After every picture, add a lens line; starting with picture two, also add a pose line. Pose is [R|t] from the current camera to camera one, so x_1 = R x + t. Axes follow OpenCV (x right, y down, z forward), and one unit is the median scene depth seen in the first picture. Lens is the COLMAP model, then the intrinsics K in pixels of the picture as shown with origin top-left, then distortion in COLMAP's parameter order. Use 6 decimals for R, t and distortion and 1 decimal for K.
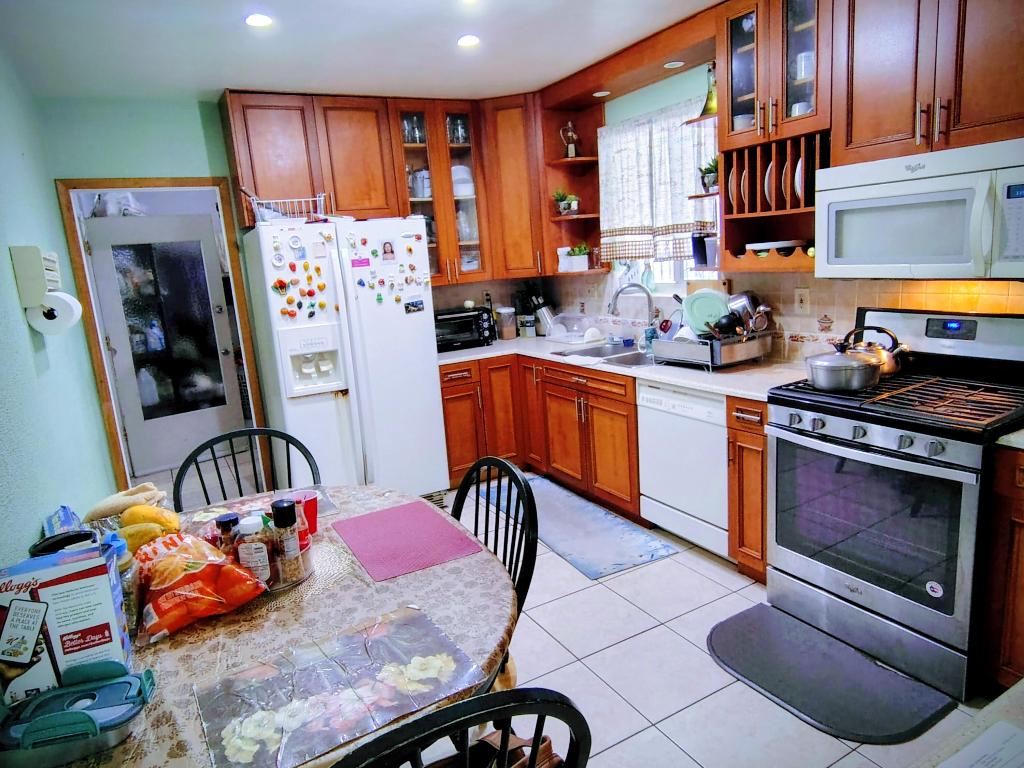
lens RADIAL K [[649.8, 0, 510.1], [0, 649.8, 382.7], [0, 0, 1]] dist [-0.005149, 0.004221]
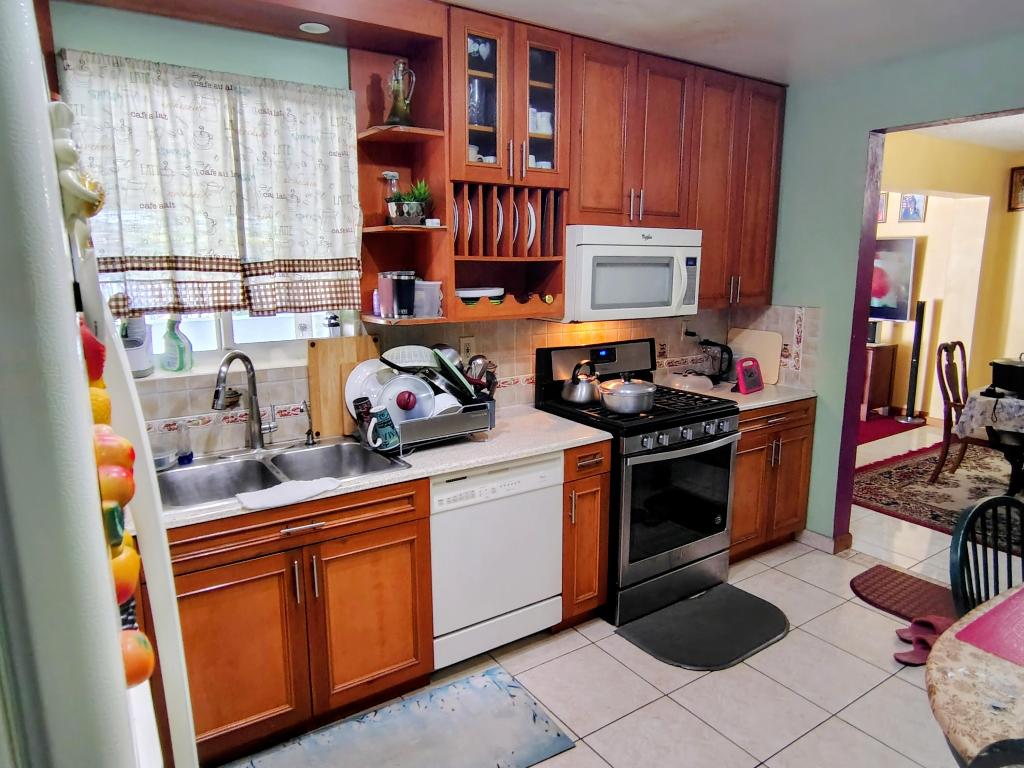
lens RADIAL K [[649.8, 0, 509.5], [0, 649.8, 384.0], [0, 0, 1]] dist [-0.005149, 0.004221]
pose [[-0.070467, -0.111370, 0.991278, -0.529698], [0.207308, 0.970415, 0.123763, -0.187160], [-0.975735, 0.214221, -0.045294, 1.010252]]
